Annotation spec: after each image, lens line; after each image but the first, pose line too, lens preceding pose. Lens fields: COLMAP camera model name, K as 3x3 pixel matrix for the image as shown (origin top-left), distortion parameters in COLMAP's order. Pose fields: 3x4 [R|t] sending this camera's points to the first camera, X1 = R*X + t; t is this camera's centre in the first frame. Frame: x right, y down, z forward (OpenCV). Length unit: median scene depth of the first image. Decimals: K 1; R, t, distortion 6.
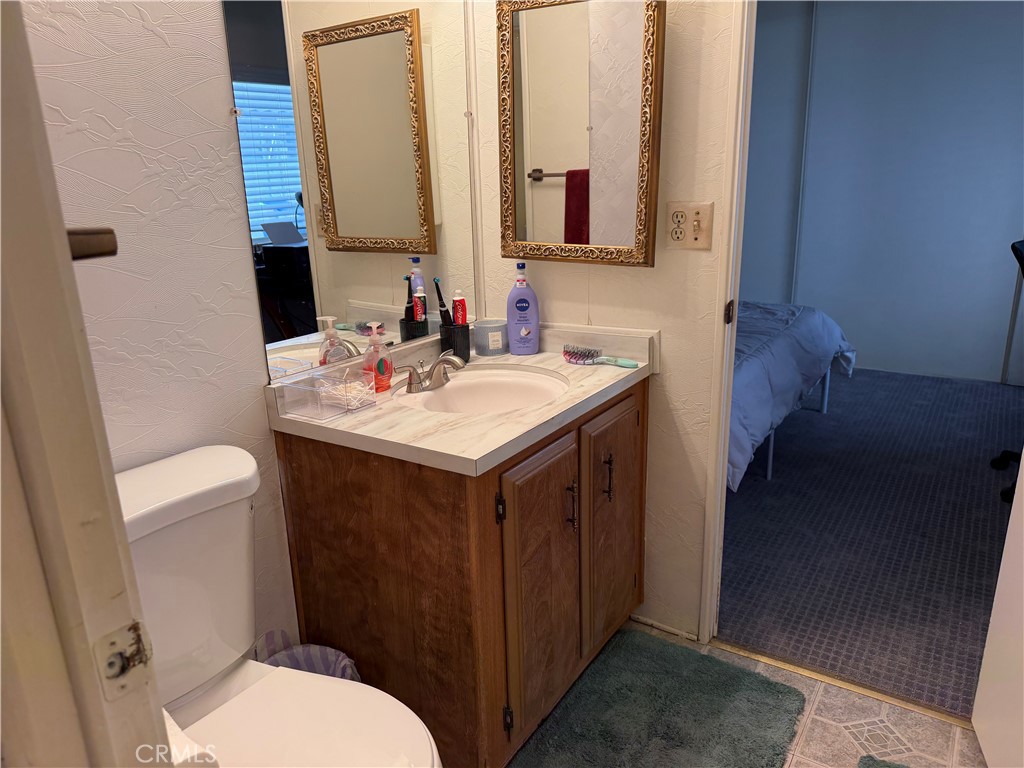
lens RADIAL K [[722.9, 0, 503.4], [0, 722.9, 391.5], [0, 0, 1]] dist [0.010378, -0.035841]
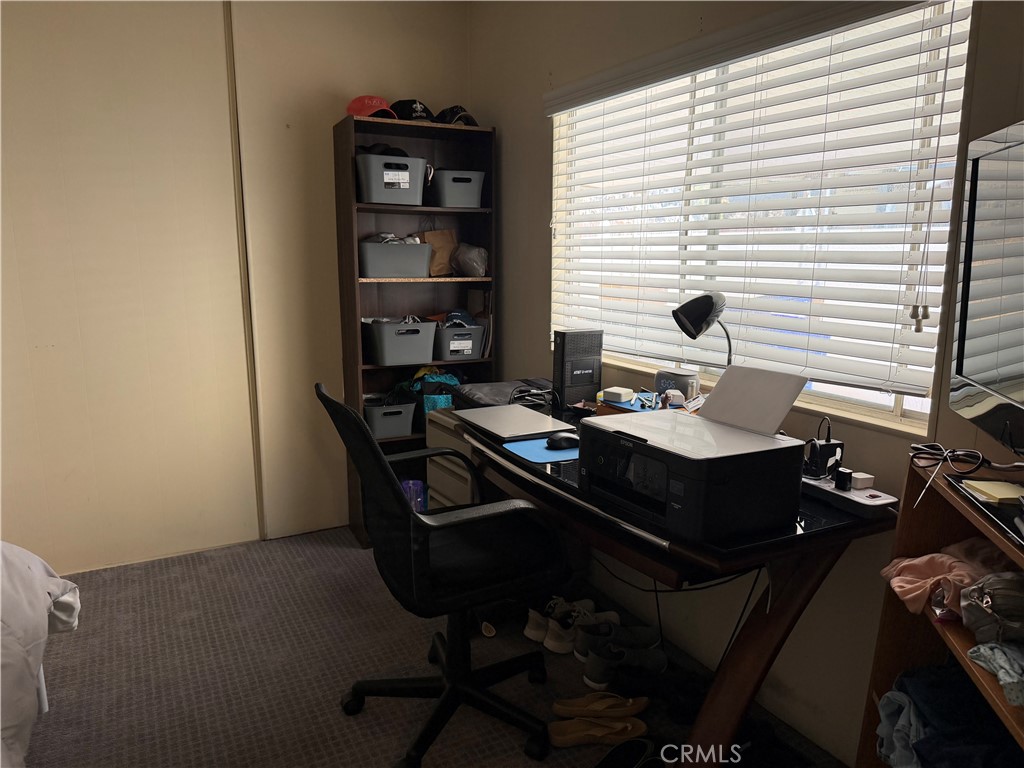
lens RADIAL K [[722.9, 0, 514.1], [0, 722.9, 382.9], [0, 0, 1]] dist [0.010378, -0.035841]
pose [[0.462936, -0.119572, 0.878290, 0.308274], [0.247179, 0.968968, 0.001633, -0.233167], [-0.851230, 0.216339, 0.478126, 0.738855]]
